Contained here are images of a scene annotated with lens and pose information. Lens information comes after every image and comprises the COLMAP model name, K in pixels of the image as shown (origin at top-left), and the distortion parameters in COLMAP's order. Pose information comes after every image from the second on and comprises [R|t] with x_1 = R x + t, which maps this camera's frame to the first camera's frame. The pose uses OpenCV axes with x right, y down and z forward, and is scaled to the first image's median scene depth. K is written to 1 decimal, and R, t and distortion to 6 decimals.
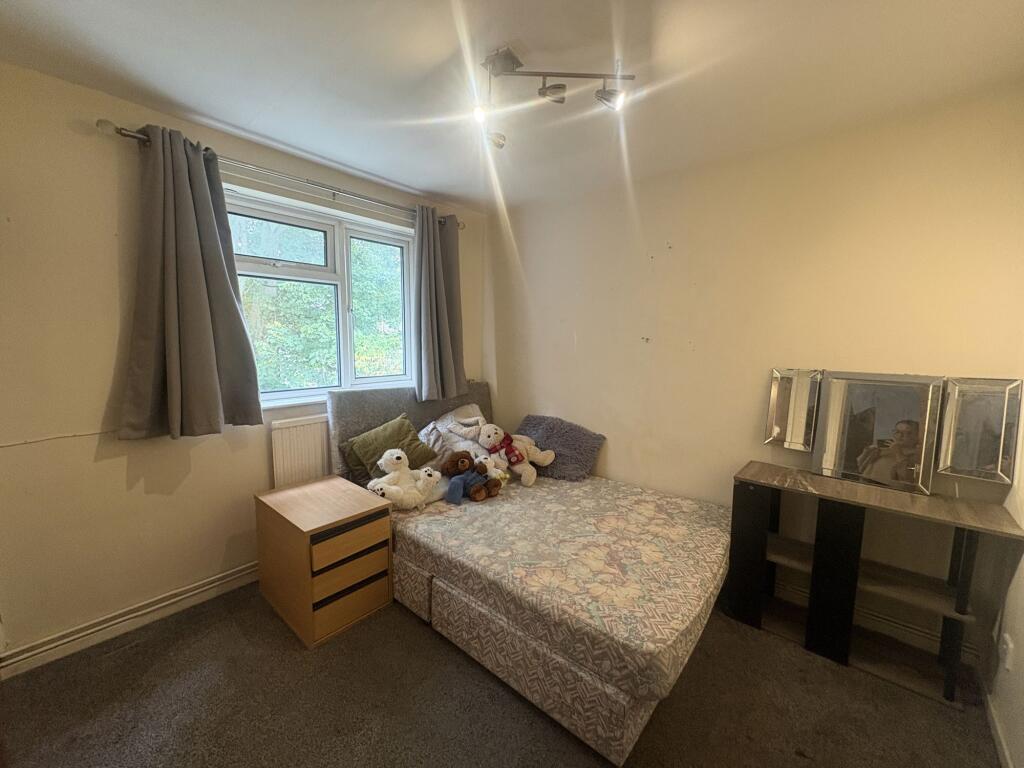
lens RADIAL K [[406.5, 0, 510.2], [0, 406.5, 382.9], [0, 0, 1]] dist [-0.003322, -0.000120]
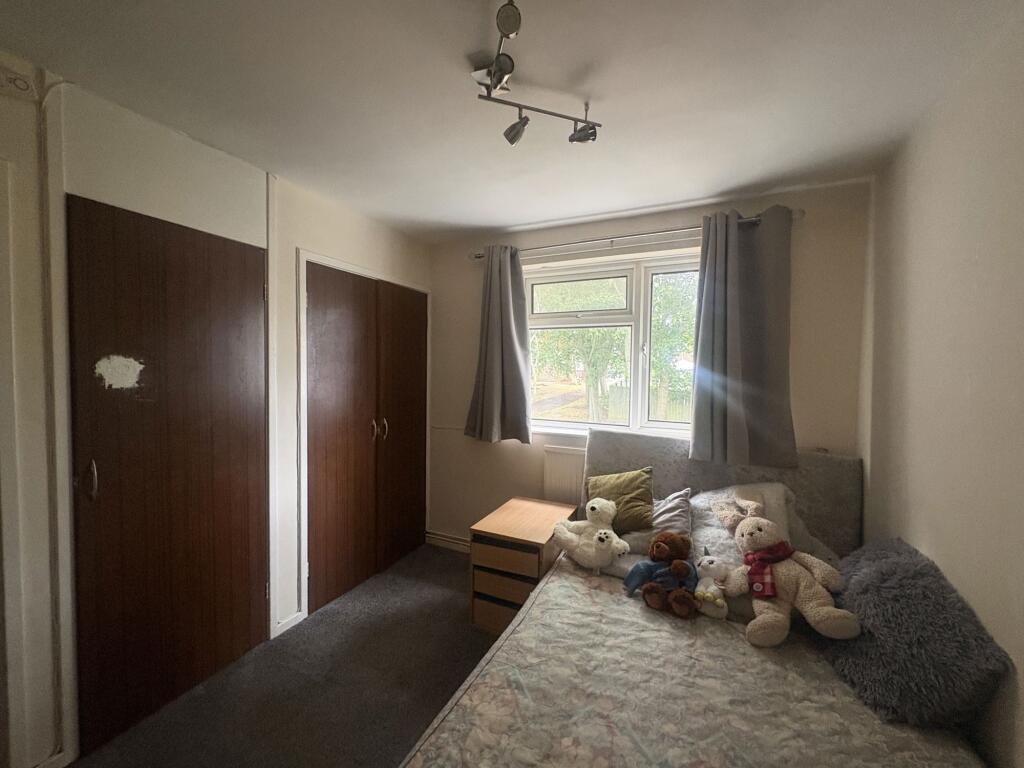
lens RADIAL K [[406.5, 0, 507.6], [0, 406.5, 379.0], [0, 0, 1]] dist [-0.003322, -0.000120]
pose [[0.255390, 0.013564, -0.966743, 0.518414], [-0.122904, 0.992245, -0.018546, -0.058312], [0.958995, 0.123553, 0.255076, 0.511181]]
